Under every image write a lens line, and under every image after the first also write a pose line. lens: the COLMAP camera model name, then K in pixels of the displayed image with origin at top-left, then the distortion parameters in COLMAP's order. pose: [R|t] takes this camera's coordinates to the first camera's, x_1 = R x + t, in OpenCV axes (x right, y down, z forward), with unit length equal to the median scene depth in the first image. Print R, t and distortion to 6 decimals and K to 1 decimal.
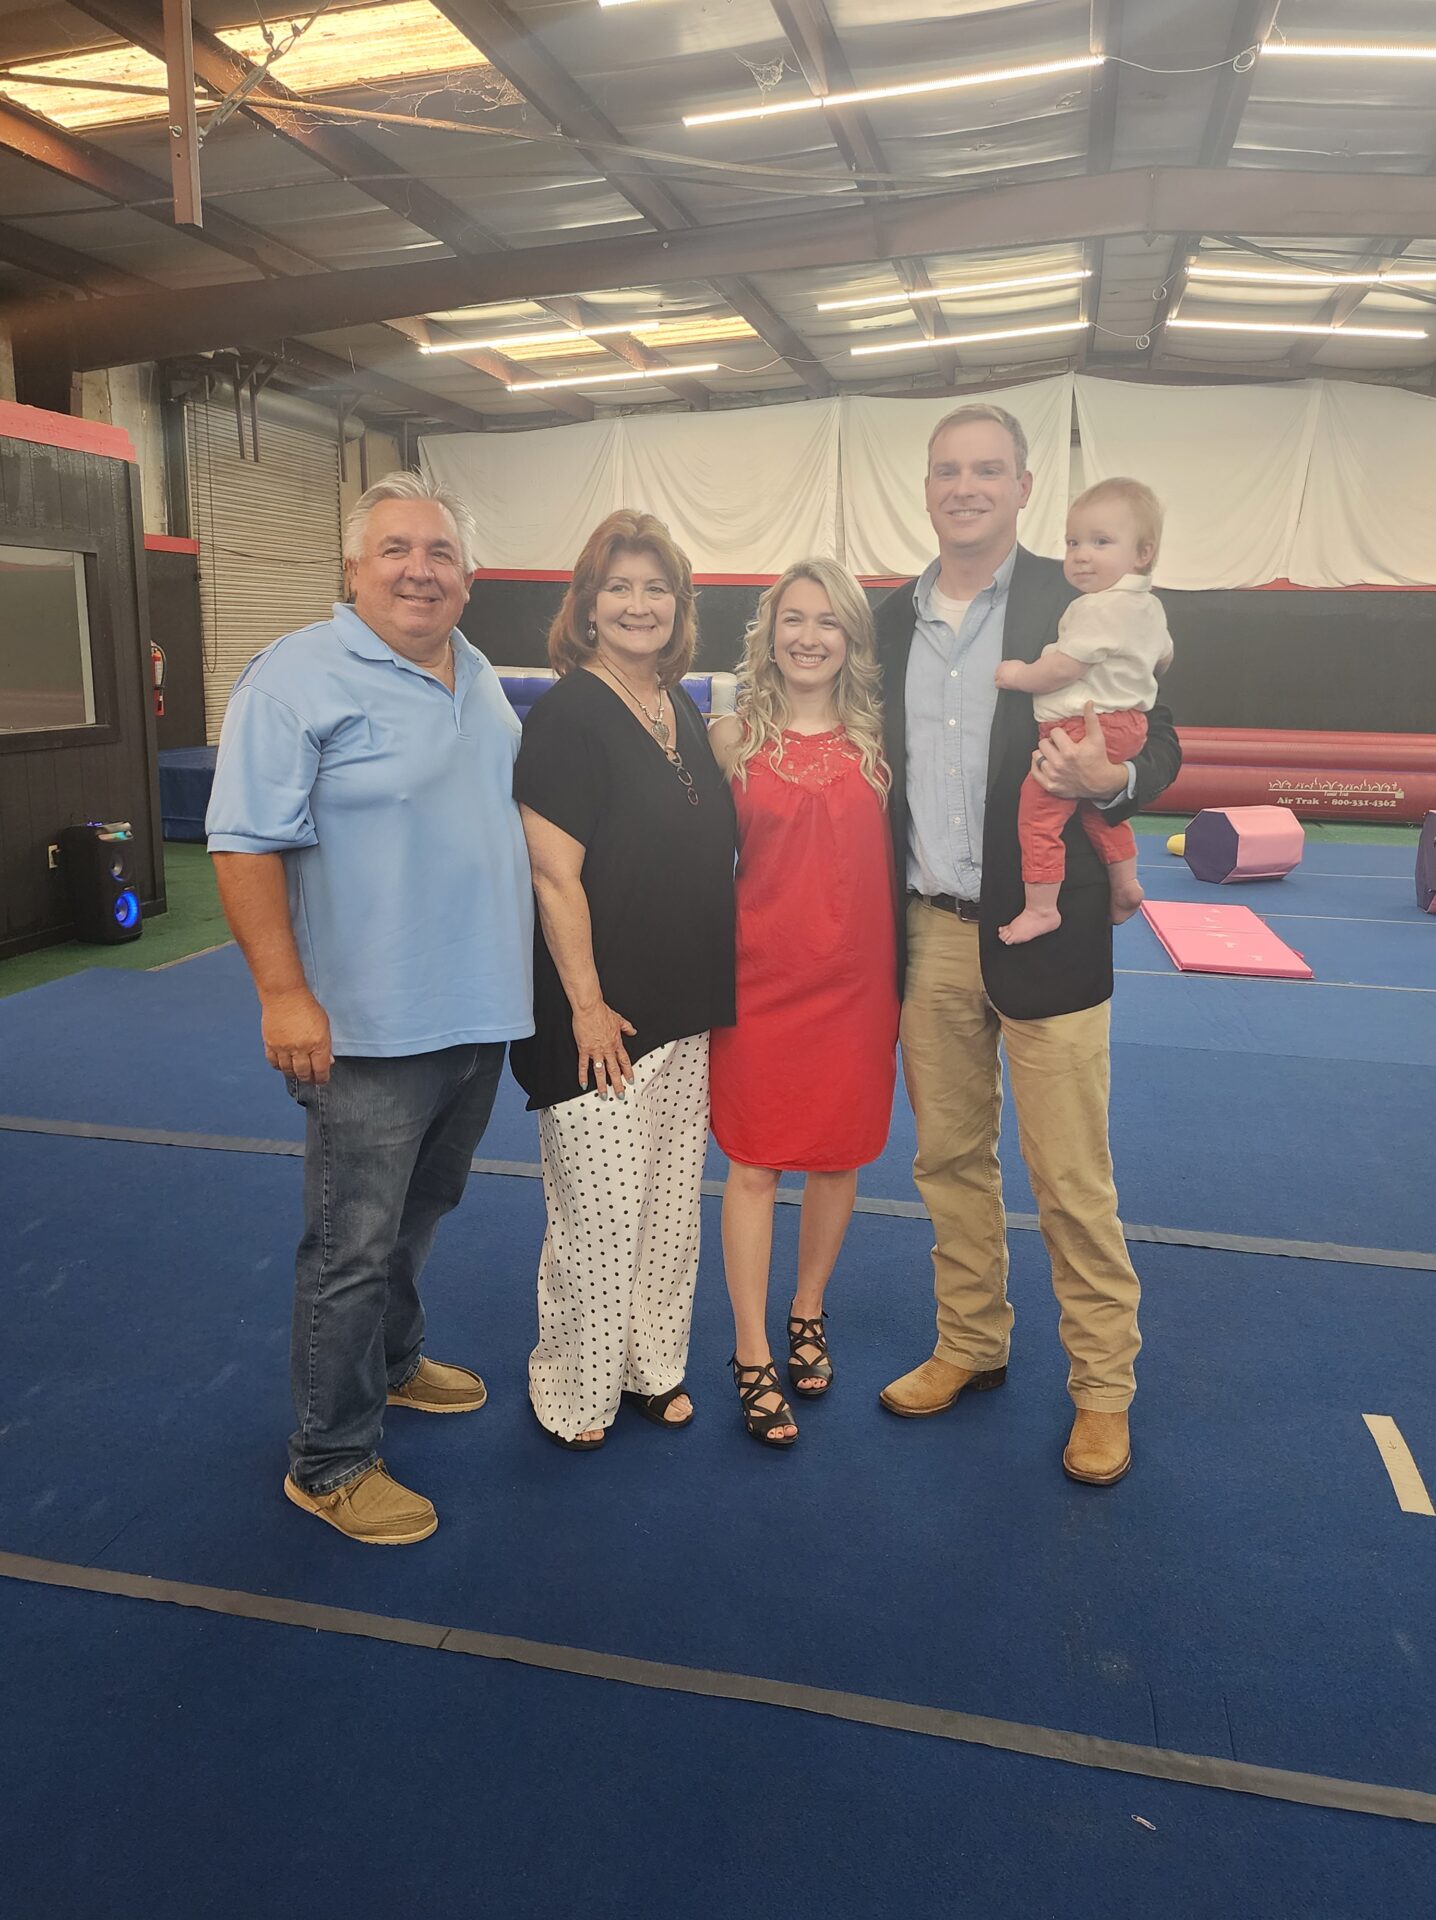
lens RADIAL K [[1432.8, 0, 726.2], [0, 1432.8, 949.1], [0, 0, 1]] dist [0.046385, -0.034144]
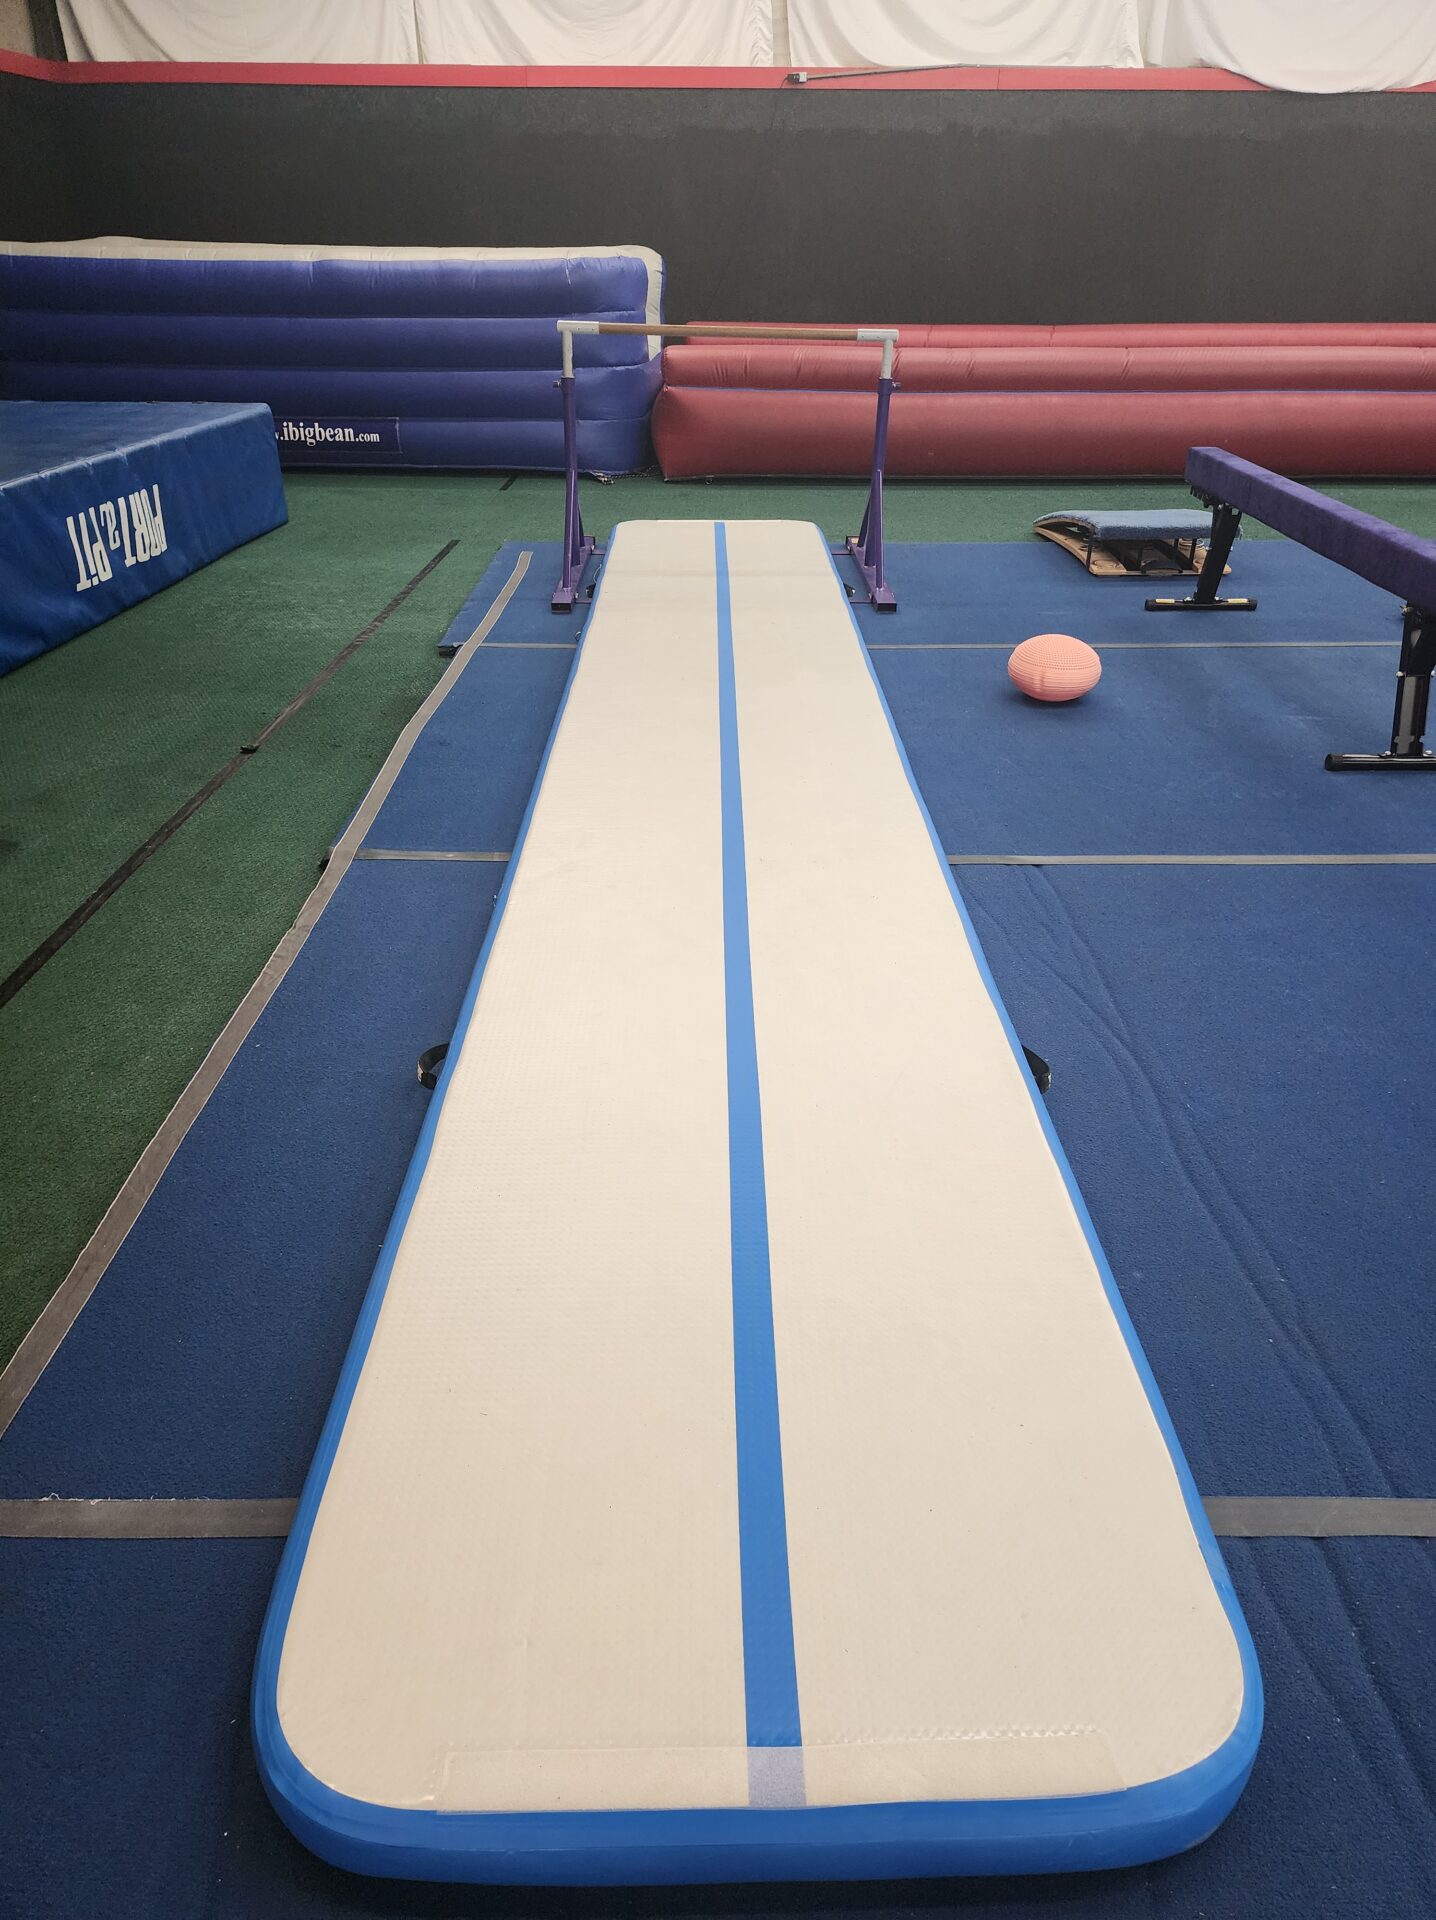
lens RADIAL K [[1253.8, 0, 718.0], [0, 1253.8, 960.0], [0, 0, 1]] dist [0.081356, -0.067732]
pose [[0.977155, -0.120065, 0.175365, -0.152699], [0.061300, 0.949289, 0.308371, -0.110642], [-0.203497, -0.290577, 0.934962, 0.616575]]
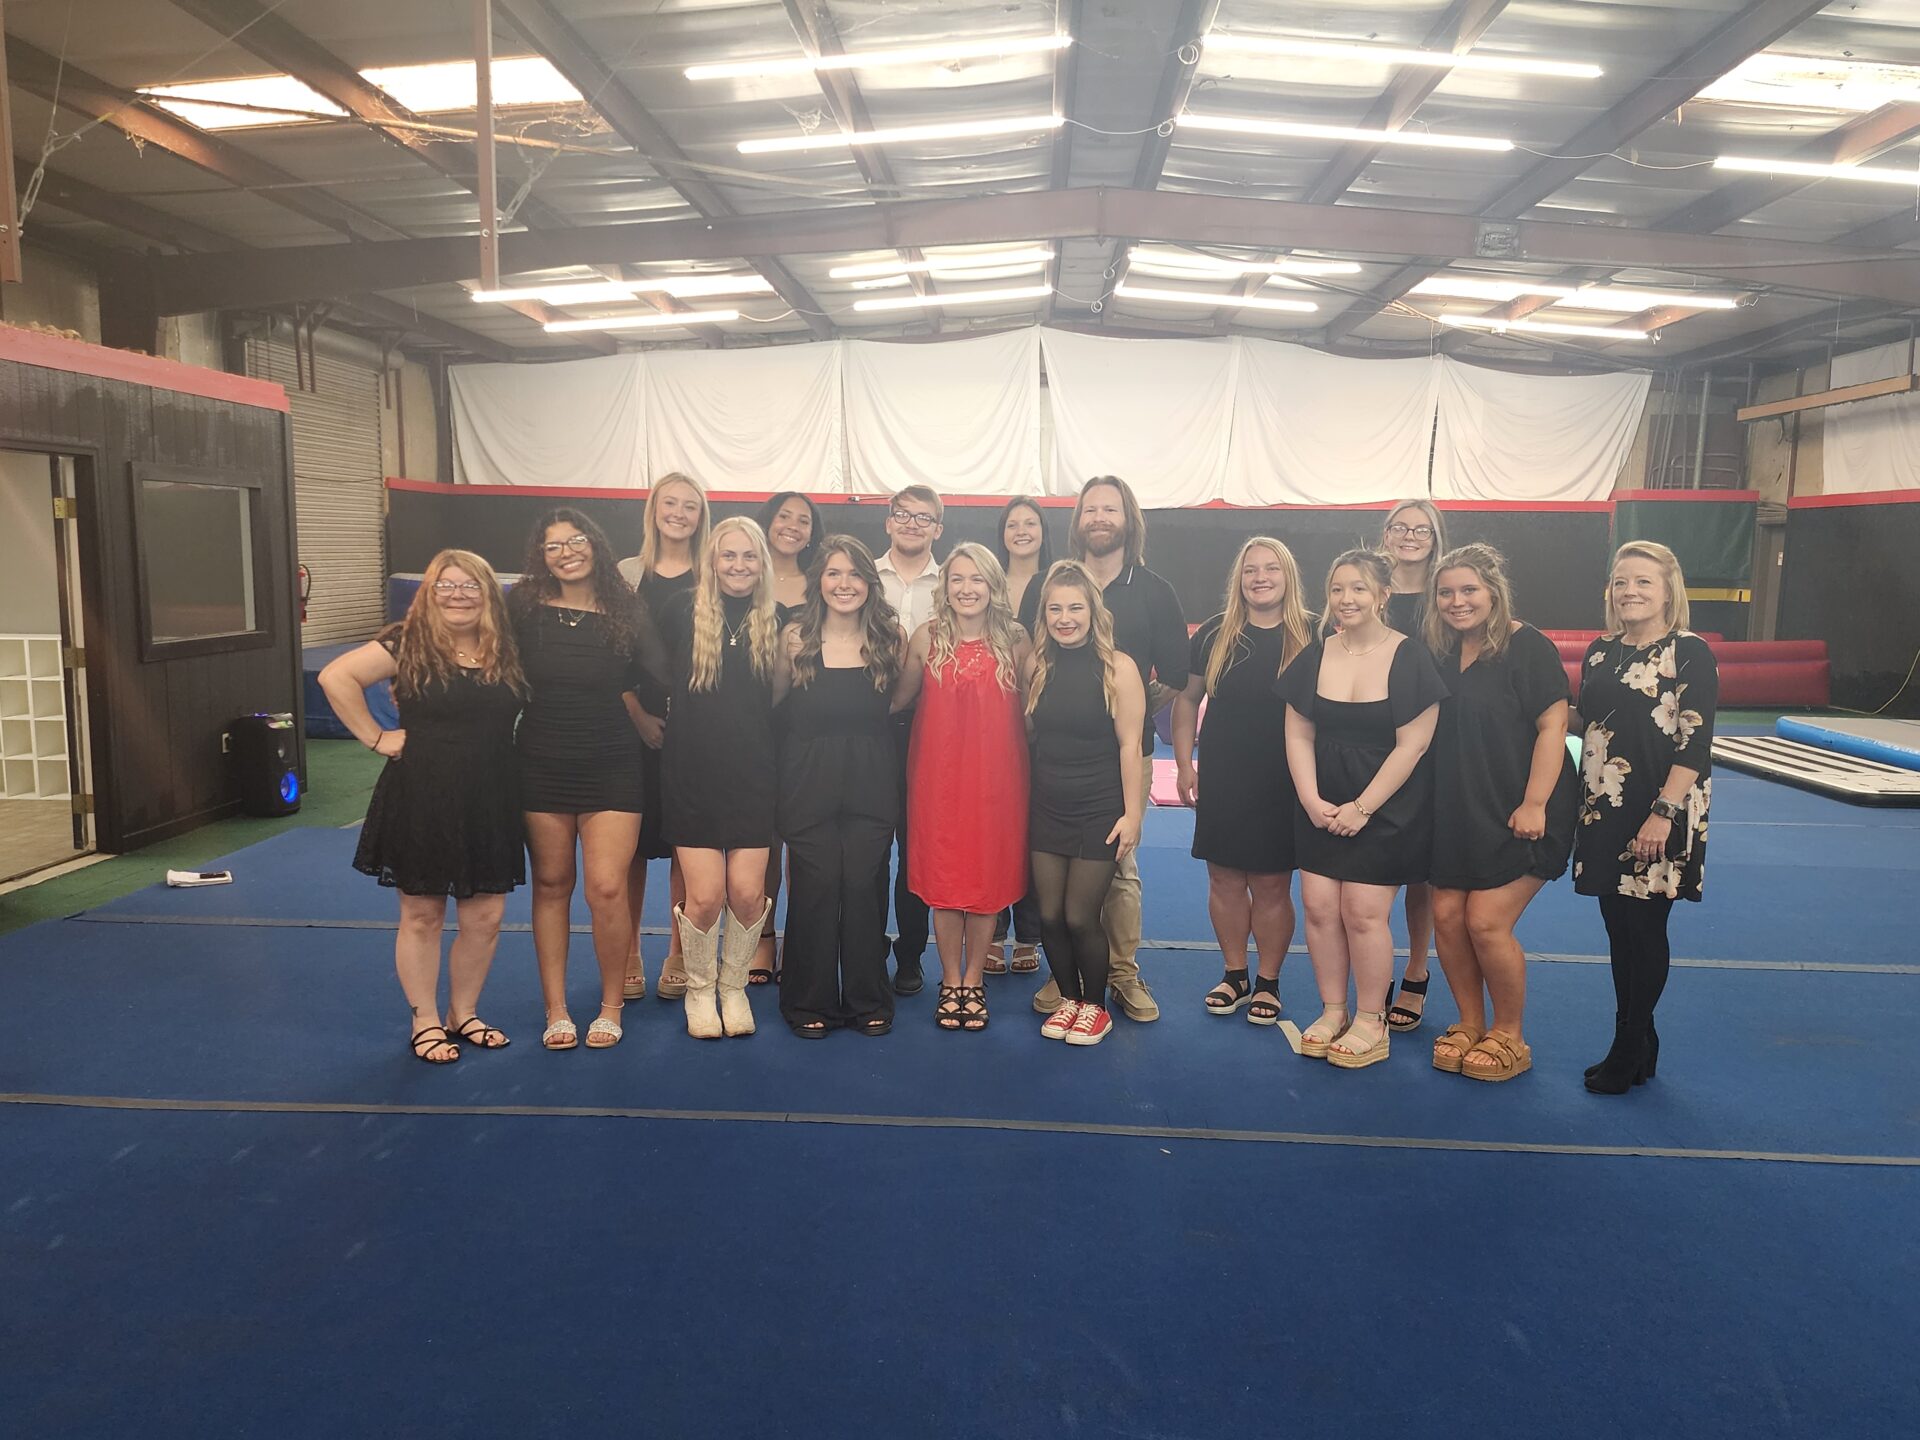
lens RADIAL K [[1410.9, 0, 952.6], [0, 1410.9, 738.4], [0, 0, 1]] dist [0.083035, -0.104514]
pose [[0.985405, -0.027850, 0.167934, -0.051336], [0.040597, 0.996509, -0.072954, 0.026036], [-0.165316, 0.078706, 0.983095, -0.152509]]
